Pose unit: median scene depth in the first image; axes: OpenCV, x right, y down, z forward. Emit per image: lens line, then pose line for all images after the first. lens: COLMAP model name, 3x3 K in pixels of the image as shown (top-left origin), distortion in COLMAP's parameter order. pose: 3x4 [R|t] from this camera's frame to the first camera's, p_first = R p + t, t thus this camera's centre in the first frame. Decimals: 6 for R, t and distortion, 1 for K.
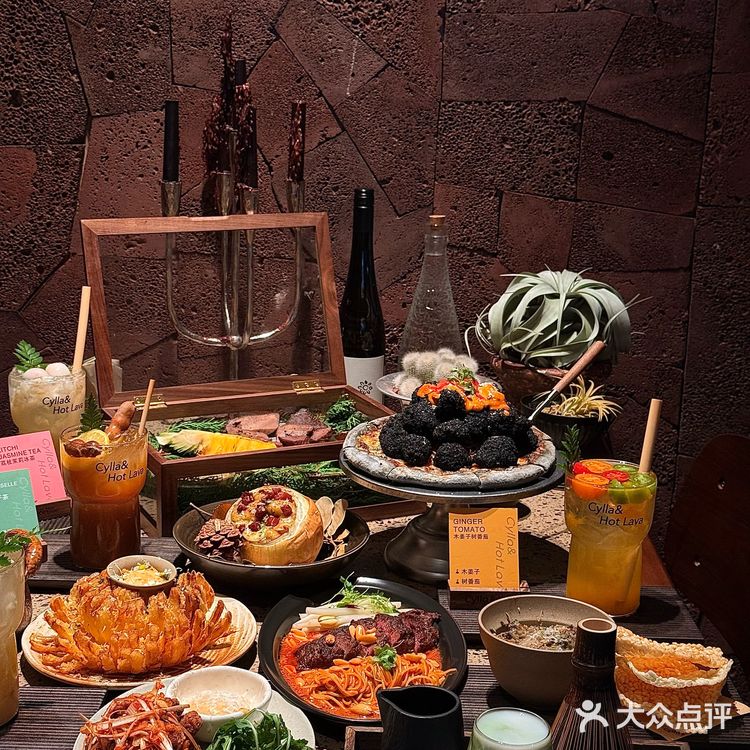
lens RADIAL K [[1384.9, 0, 373.7], [0, 1384.9, 388.7], [0, 0, 1]] dist [0.124067, -0.165875]
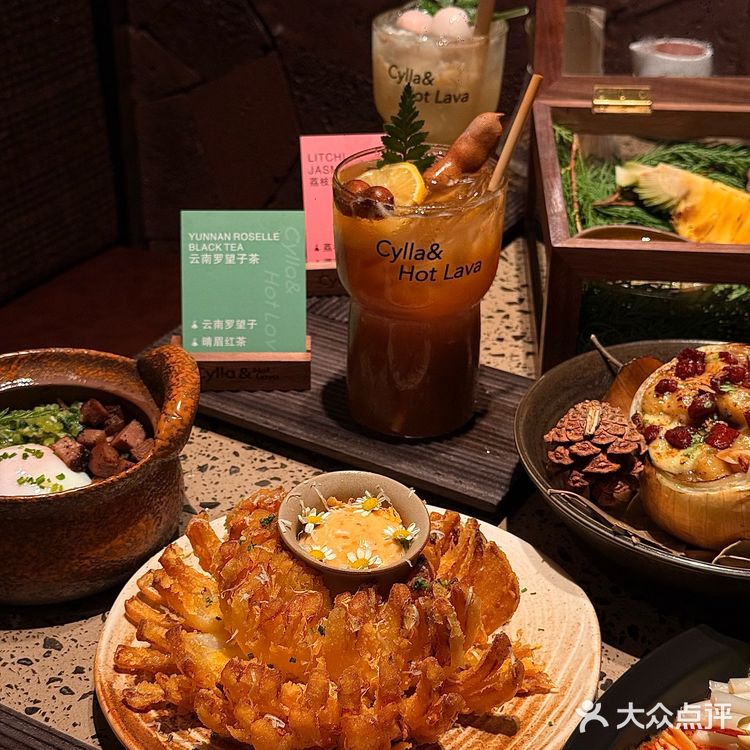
lens RADIAL K [[1384.9, 0, 373.7], [0, 1384.9, 388.7], [0, 0, 1]] dist [0.124067, -0.165875]
pose [[0.868677, 0.237429, -0.434773, 0.020840], [-0.114440, 0.950100, 0.290196, -0.035162], [0.481978, -0.202331, 0.852502, 0.547926]]
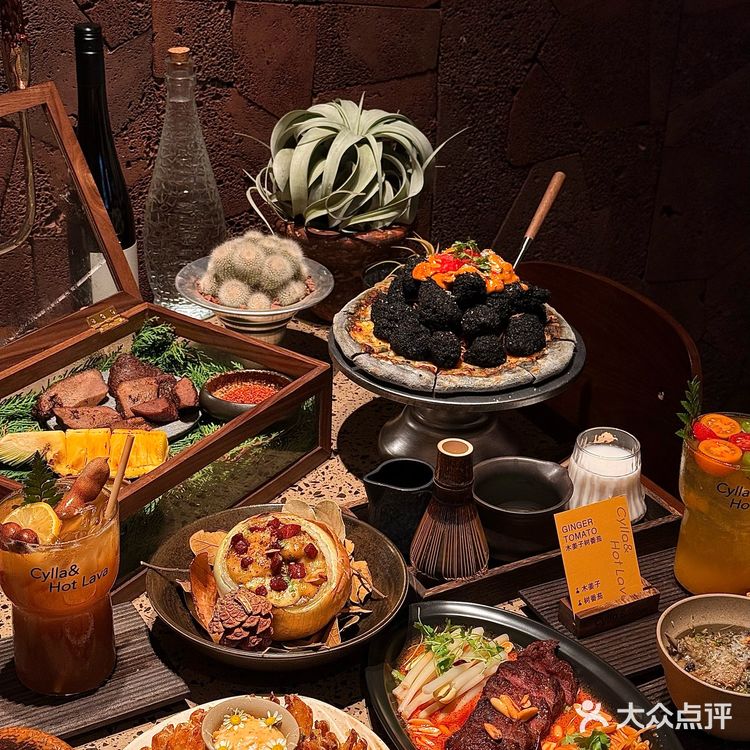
lens RADIAL K [[1384.9, 0, 373.7], [0, 1384.9, 388.7], [0, 0, 1]] dist [0.124067, -0.165875]
pose [[0.864896, -0.236216, 0.442896, -0.332649], [0.126366, 0.956397, 0.263319, -0.182107], [-0.485784, -0.171777, 0.857033, 0.347743]]
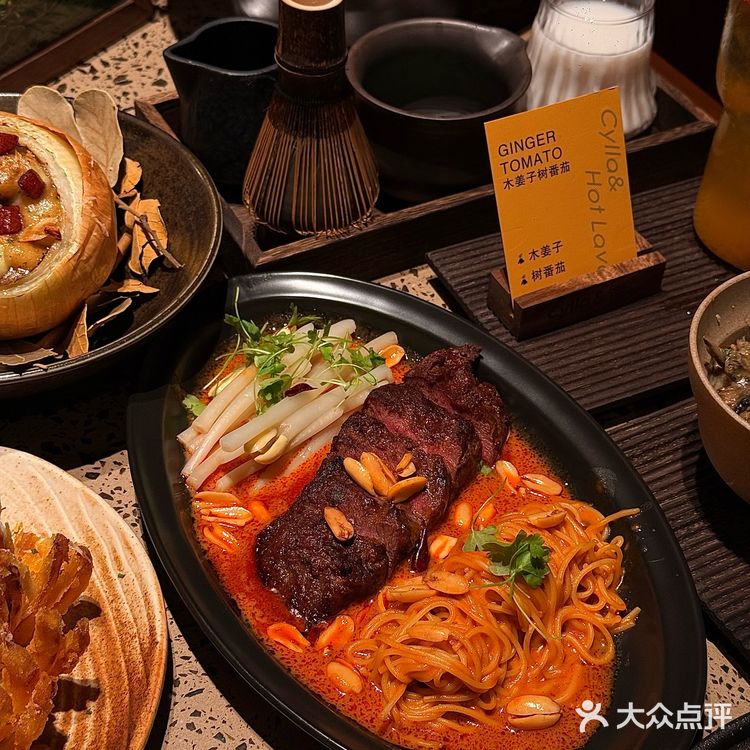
lens RADIAL K [[1384.9, 0, 373.7], [0, 1384.9, 388.7], [0, 0, 1]] dist [0.124067, -0.165875]
pose [[0.873071, -0.339246, 0.350227, -0.134327], [0.117154, 0.843188, 0.524698, -0.062412], [-0.473309, -0.417068, 0.775908, 0.591575]]
